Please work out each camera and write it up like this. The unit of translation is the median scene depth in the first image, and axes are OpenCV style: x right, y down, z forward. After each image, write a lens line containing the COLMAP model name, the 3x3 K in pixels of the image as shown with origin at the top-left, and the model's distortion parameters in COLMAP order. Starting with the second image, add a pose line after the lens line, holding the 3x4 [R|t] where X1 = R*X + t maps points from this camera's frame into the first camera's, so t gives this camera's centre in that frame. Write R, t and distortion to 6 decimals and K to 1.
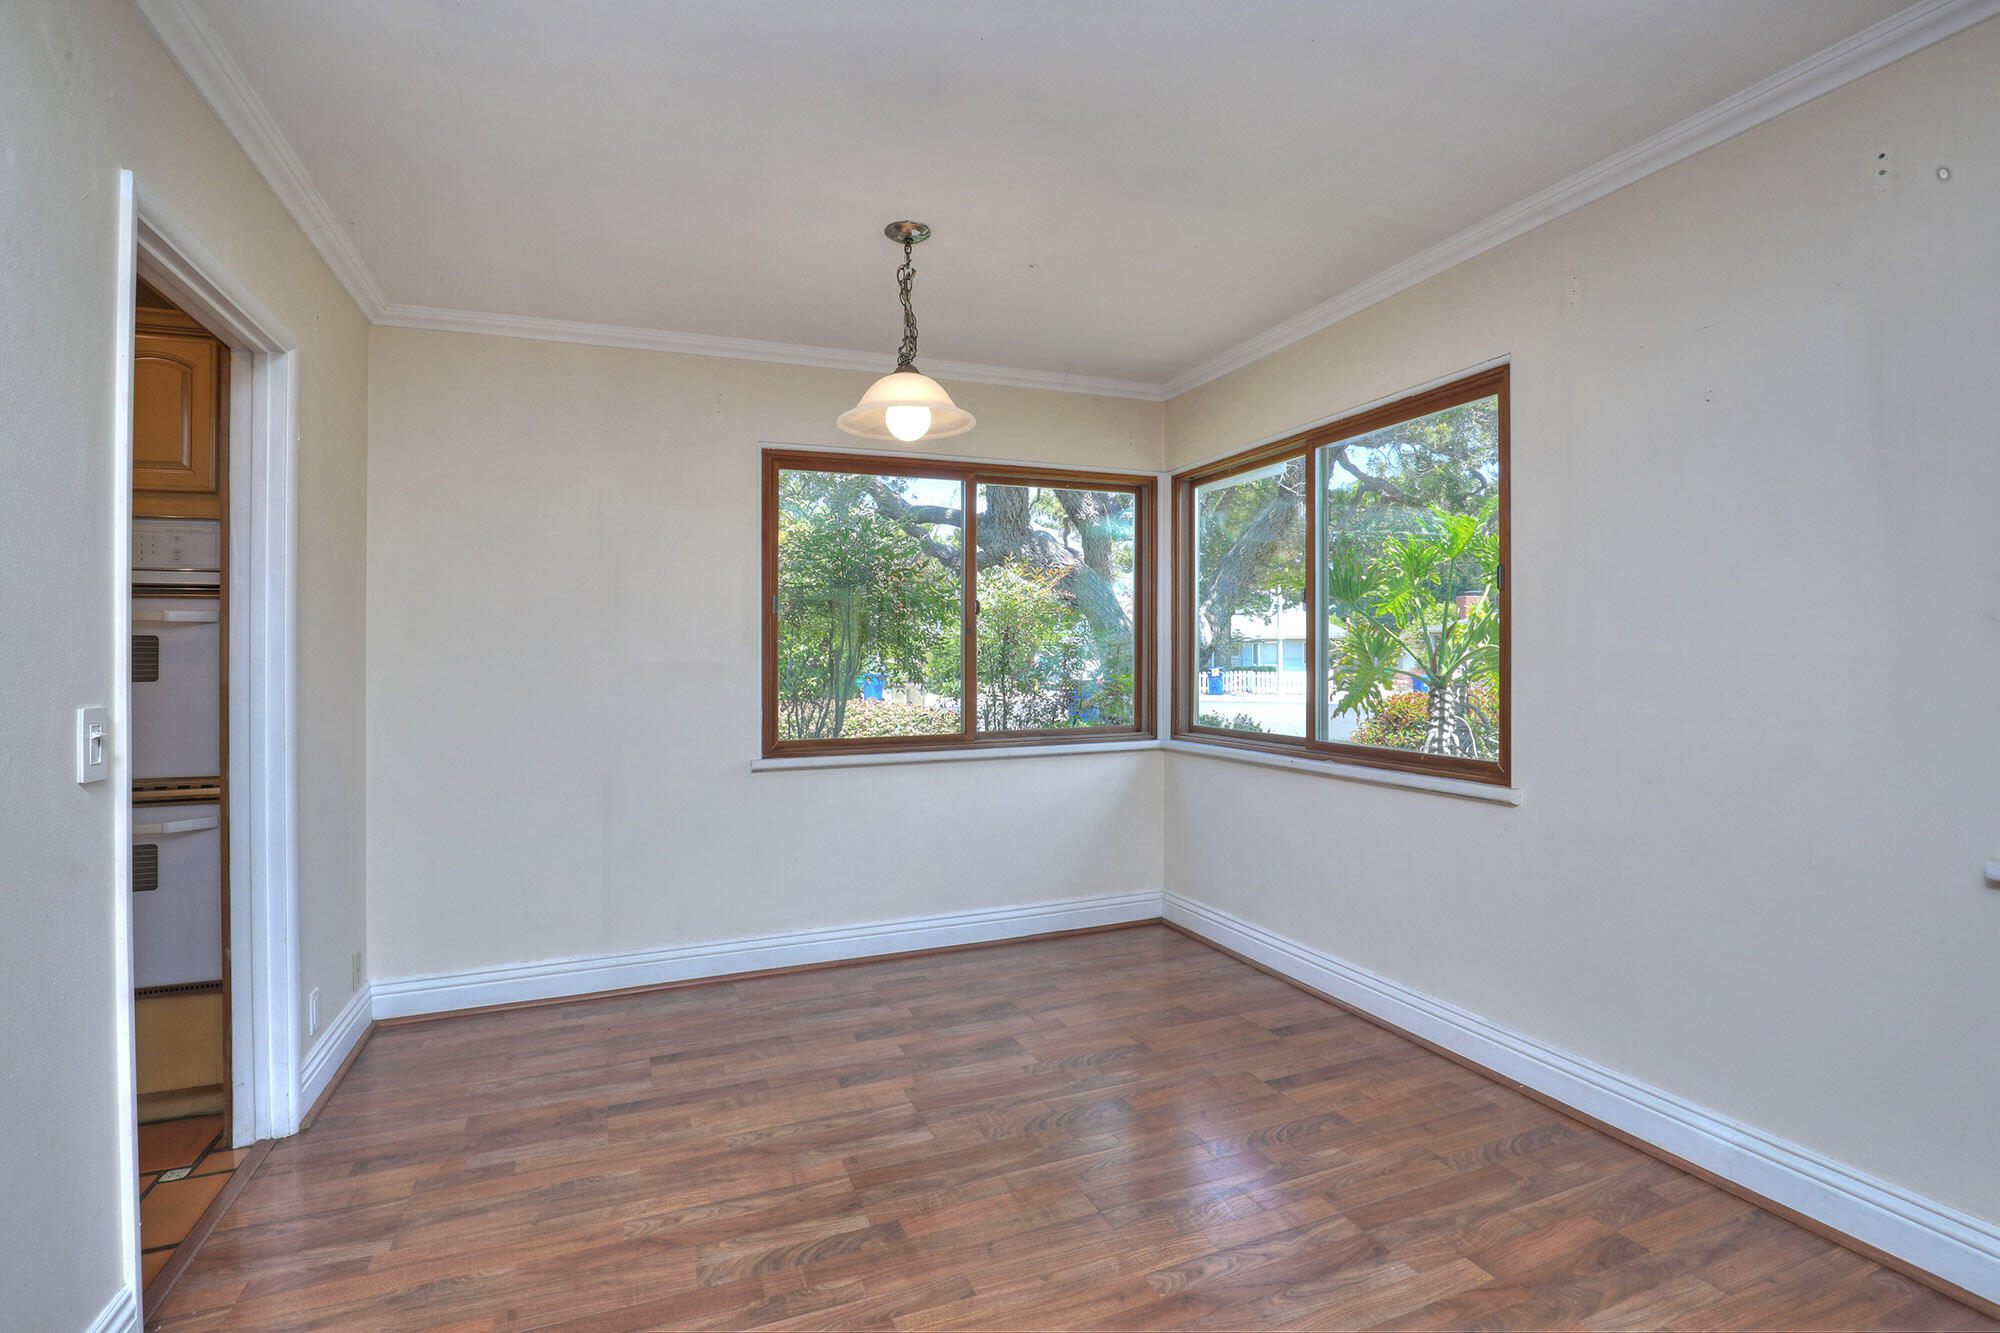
lens RADIAL K [[946.5, 0, 1009.9], [0, 946.5, 662.6], [0, 0, 1]] dist [-0.001552, -0.000114]
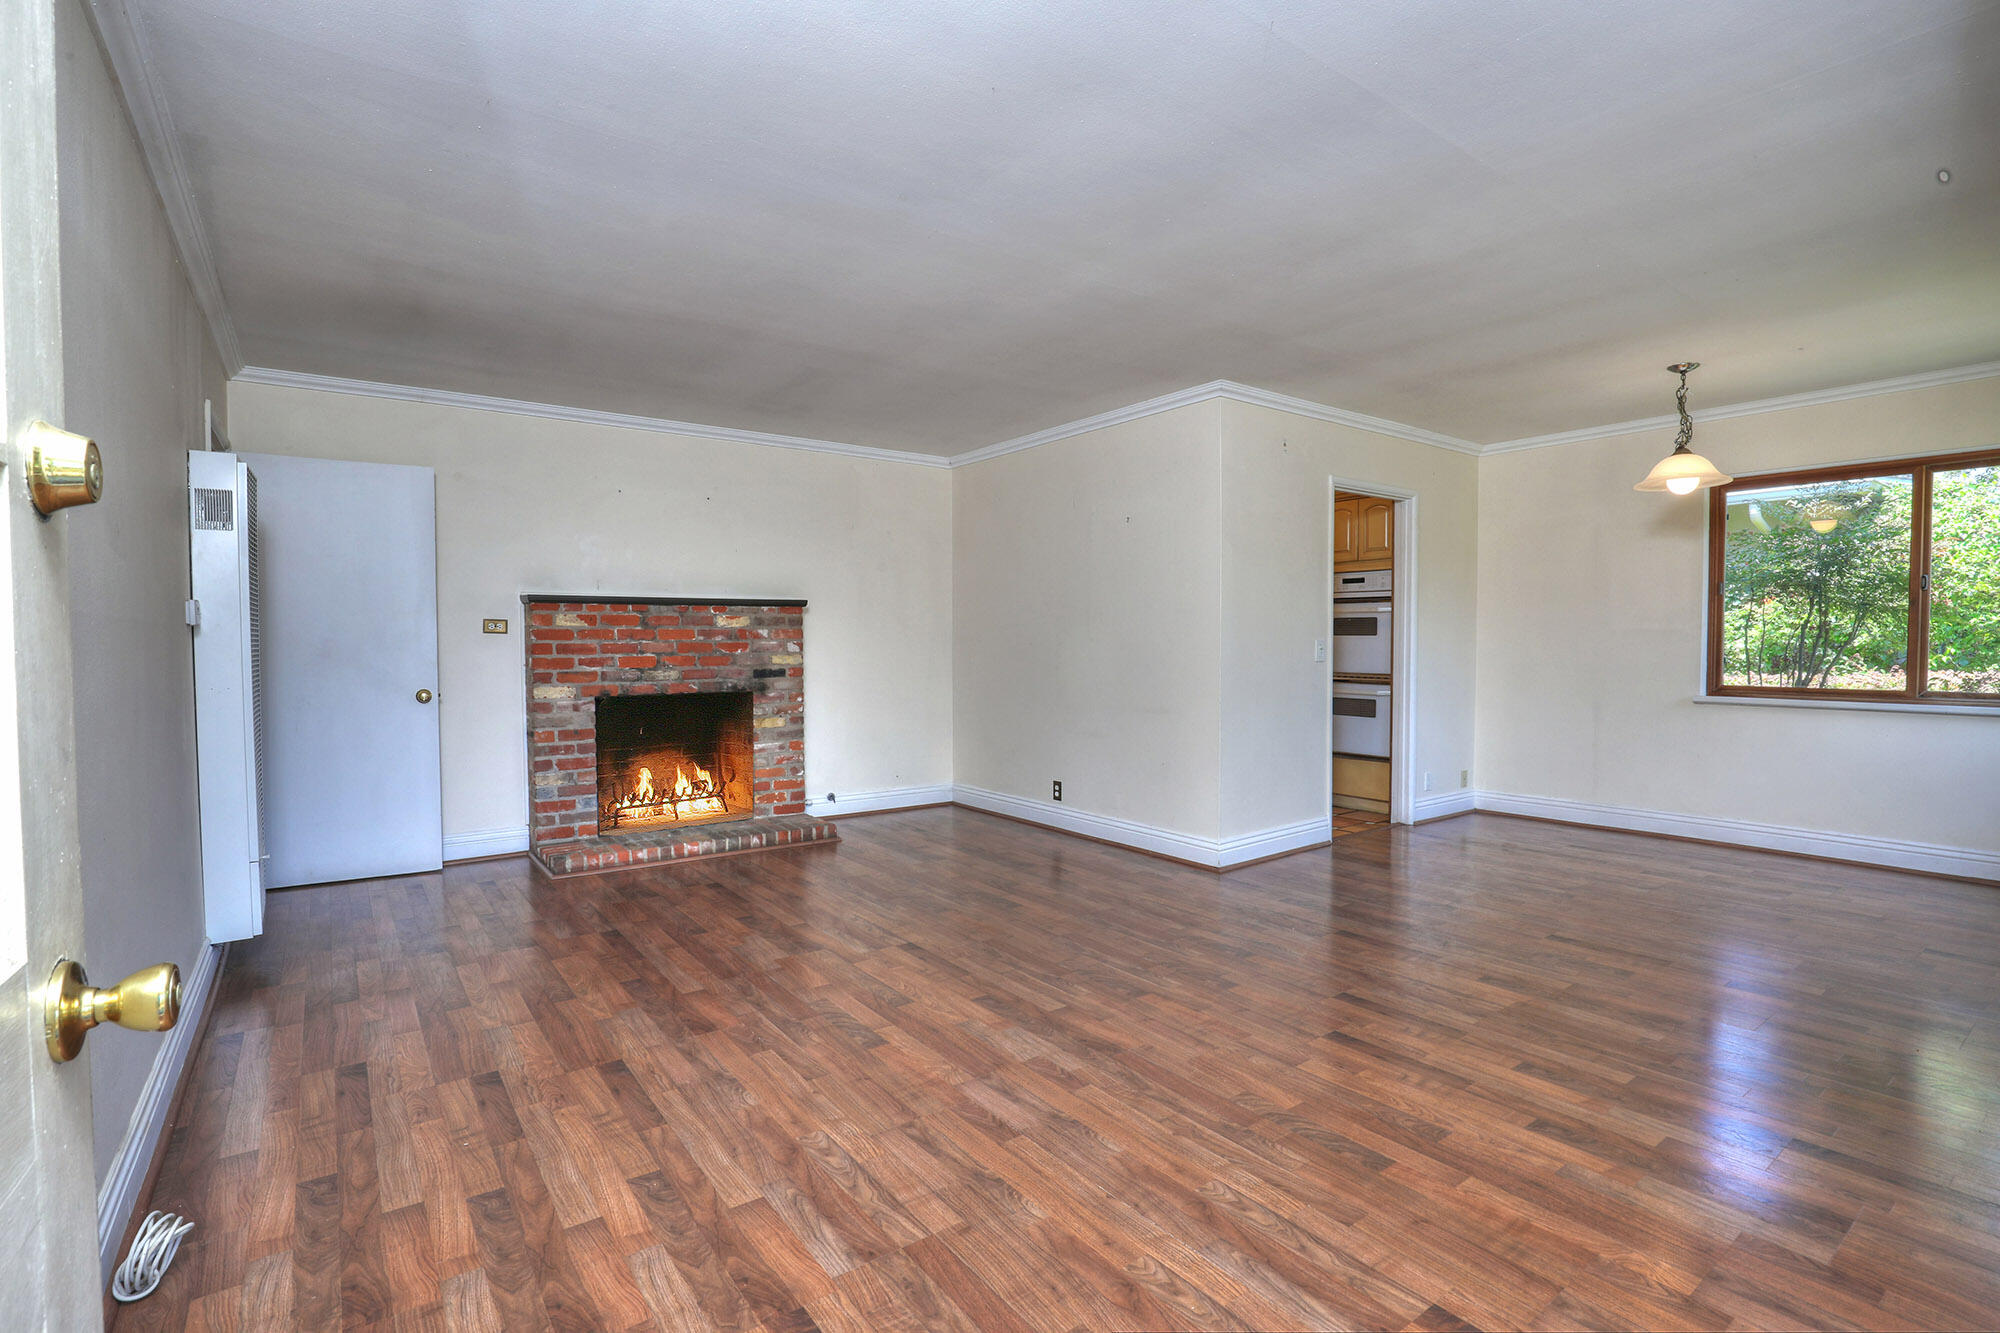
lens RADIAL K [[911.6, 0, 1000.0], [0, 911.6, 666.5], [0, 0, 1]] dist [-0.022147, -0.000008]
pose [[0.250546, 0.042553, -0.967169, 0.791154], [-0.002604, 0.999060, 0.043282, -0.000226], [0.968101, -0.008325, 0.250421, -0.383539]]
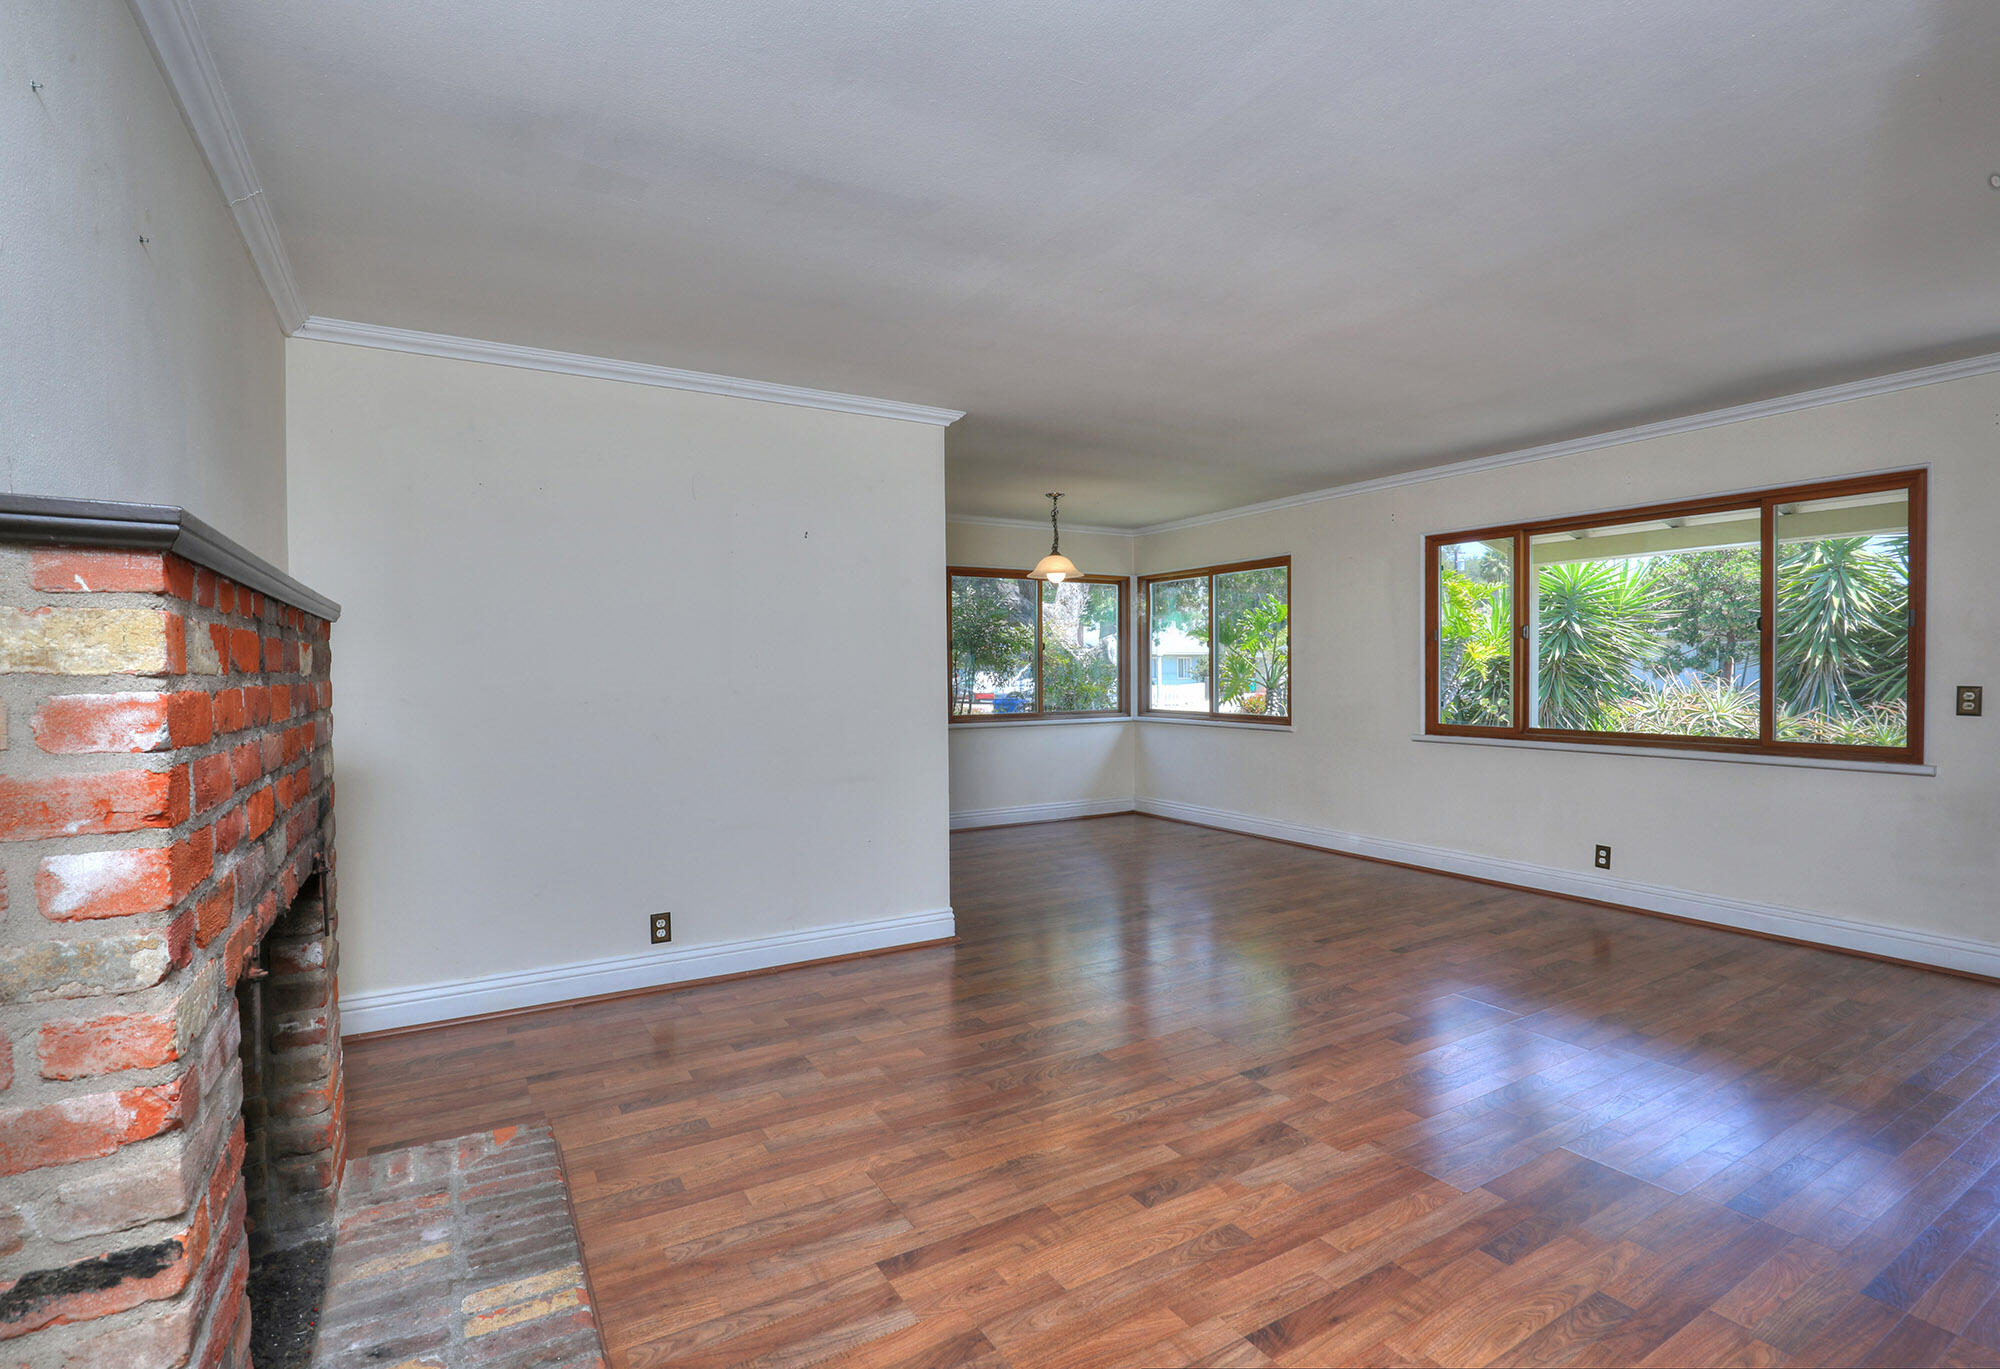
lens RADIAL K [[956.2, 0, 1034.9], [0, 956.2, 688.2], [0, 0, 1]] dist [-0.027688, 0.000138]
pose [[0.987206, 0.002239, 0.159437, -0.379425], [-0.004543, 0.999890, 0.014089, -0.001991], [-0.159388, -0.014633, 0.987108, -0.961540]]
